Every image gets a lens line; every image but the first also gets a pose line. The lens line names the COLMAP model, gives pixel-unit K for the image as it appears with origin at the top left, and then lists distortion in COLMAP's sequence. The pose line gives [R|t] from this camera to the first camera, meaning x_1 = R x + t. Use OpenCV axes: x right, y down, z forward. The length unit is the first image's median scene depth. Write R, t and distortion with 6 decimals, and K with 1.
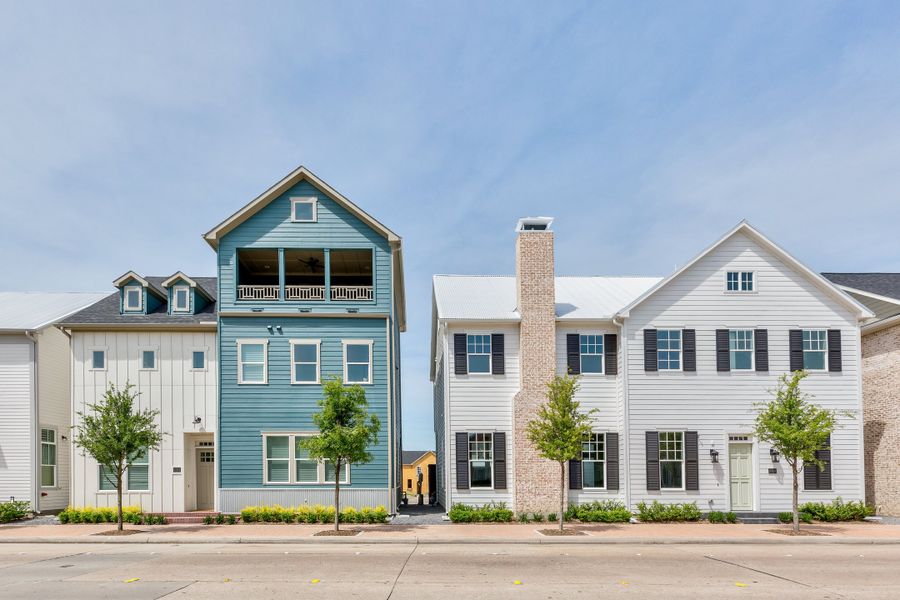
lens RADIAL K [[391.3, 0, 449.9], [0, 391.3, 305.9], [0, 0, 1]] dist [0.000455, -0.000246]
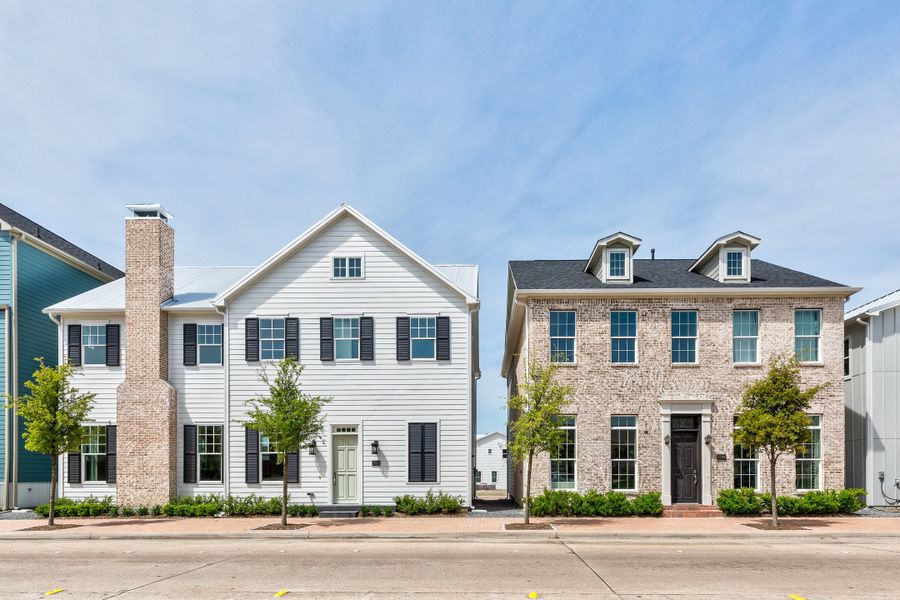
lens RADIAL K [[404.4, 0, 464.1], [0, 404.4, 299.6], [0, 0, 1]] dist [0.003570, 0.000109]
pose [[0.999751, -0.010904, -0.019453, 1.051111], [0.011182, 0.999836, 0.014219, 0.005351], [0.019295, -0.014433, 0.999710, 0.008662]]
